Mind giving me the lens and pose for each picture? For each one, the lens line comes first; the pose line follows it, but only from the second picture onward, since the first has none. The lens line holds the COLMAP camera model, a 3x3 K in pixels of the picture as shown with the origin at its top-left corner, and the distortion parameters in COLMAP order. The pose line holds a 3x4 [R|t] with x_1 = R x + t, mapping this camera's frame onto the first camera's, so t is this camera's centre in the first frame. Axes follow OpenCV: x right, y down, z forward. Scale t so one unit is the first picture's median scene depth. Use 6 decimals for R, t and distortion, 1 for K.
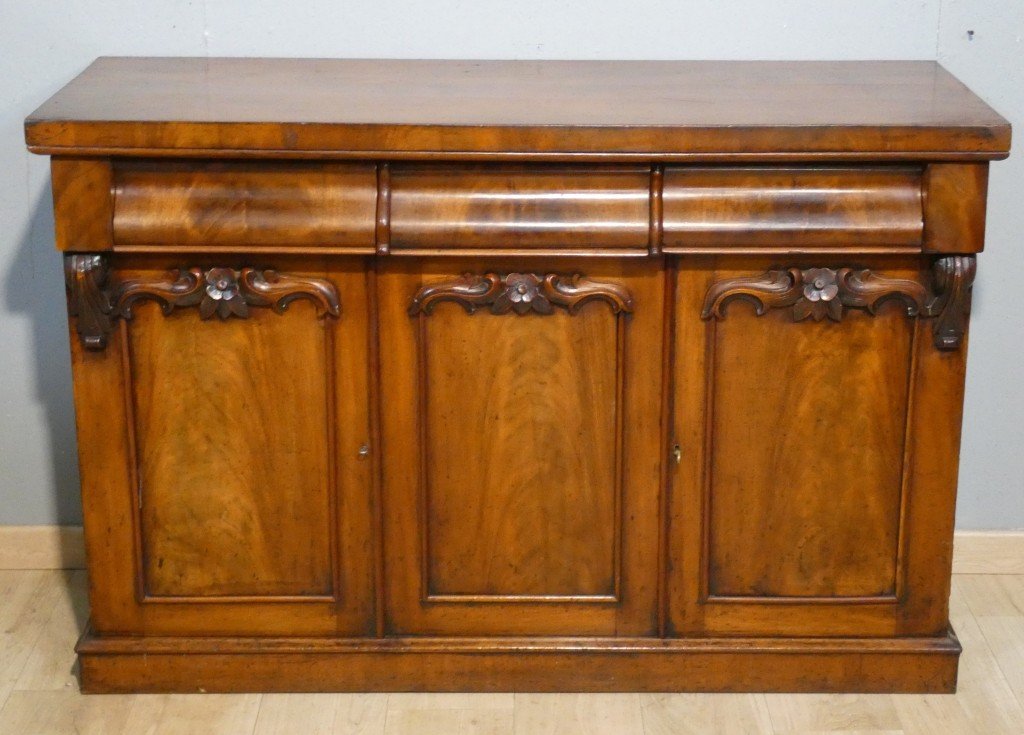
lens RADIAL K [[1951.2, 0, 536.2], [0, 1951.2, 367.3], [0, 0, 1]] dist [0.044028, 0.009997]
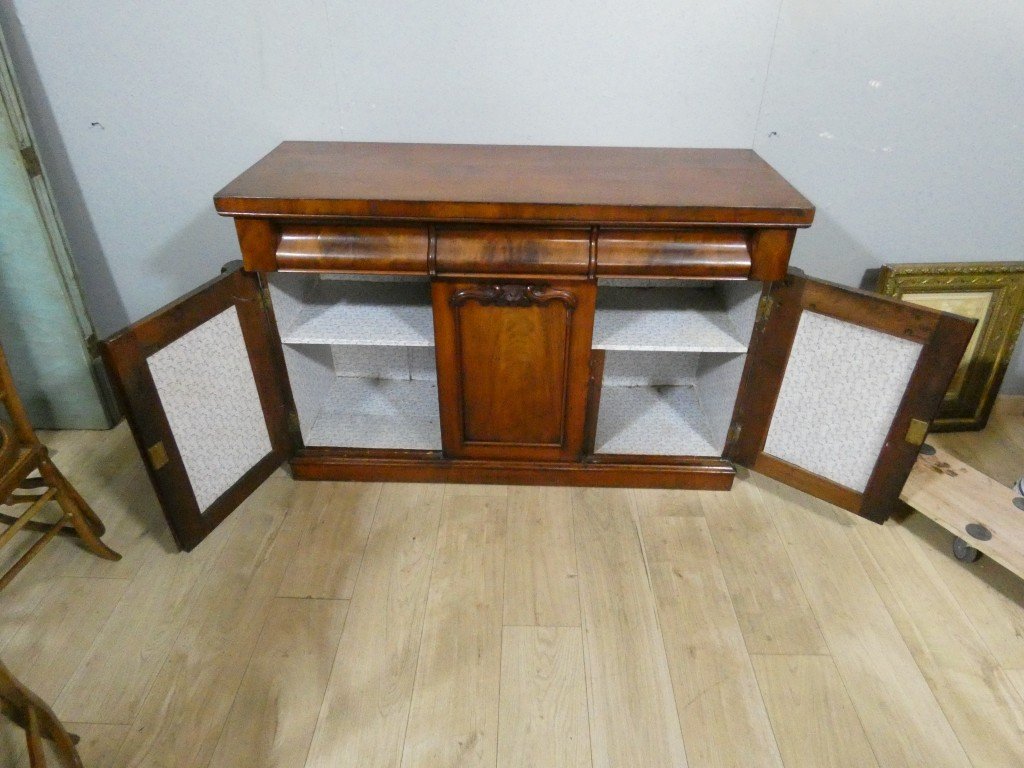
lens RADIAL K [[641.6, 0, 512.0], [0, 641.6, 384.0], [0, 0, 1]] dist [-0.004501, -0.003987]
pose [[0.999410, 0.021642, -0.026685, 0.008297], [-0.013778, 0.963935, 0.265782, -0.112097], [0.031474, -0.265258, 0.963664, 0.411881]]
